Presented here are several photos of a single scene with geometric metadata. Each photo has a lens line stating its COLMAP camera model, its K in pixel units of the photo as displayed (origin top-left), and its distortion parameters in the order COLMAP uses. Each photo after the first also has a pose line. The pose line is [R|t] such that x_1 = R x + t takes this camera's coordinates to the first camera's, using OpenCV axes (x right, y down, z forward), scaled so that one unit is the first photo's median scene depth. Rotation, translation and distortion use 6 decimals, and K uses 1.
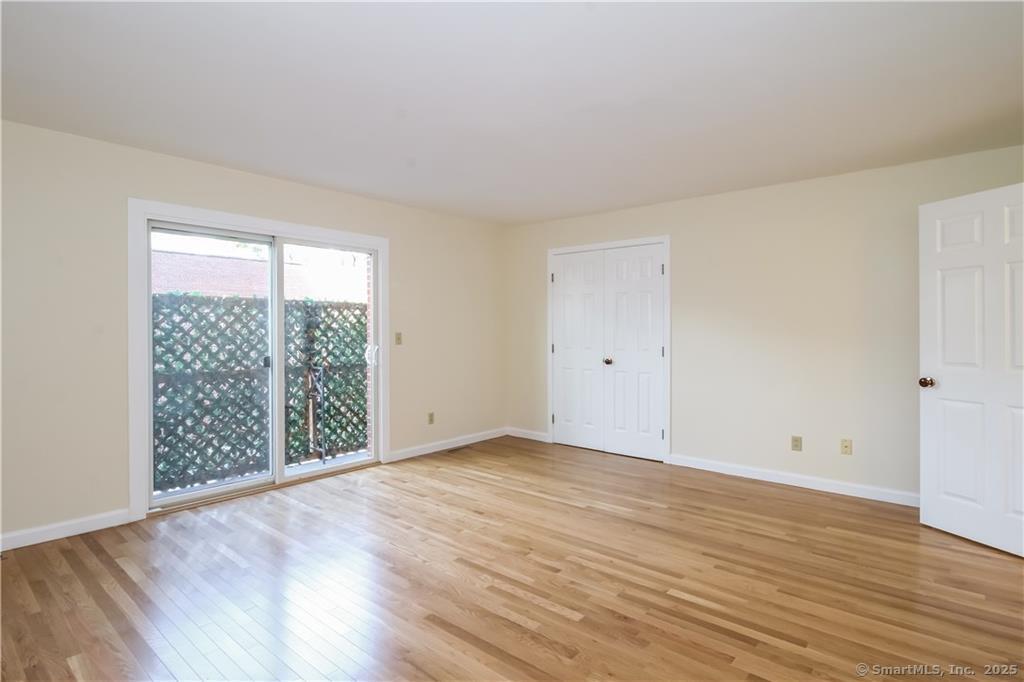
lens RADIAL K [[547.3, 0, 524.4], [0, 547.3, 334.3], [0, 0, 1]] dist [-0.006329, -0.004208]
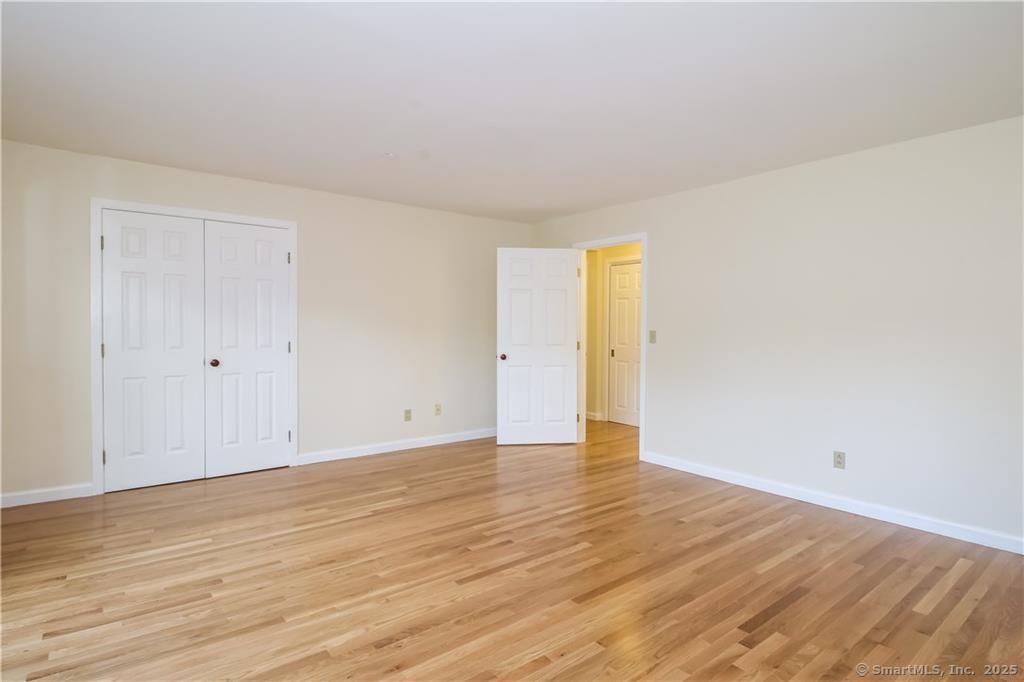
lens RADIAL K [[547.3, 0, 524.6], [0, 547.3, 341.3], [0, 0, 1]] dist [-0.006329, -0.004208]
pose [[0.162968, -0.029456, 0.986192, -0.846554], [-0.002780, 0.999537, 0.030314, -0.010638], [-0.986627, -0.007682, 0.162810, 0.648625]]
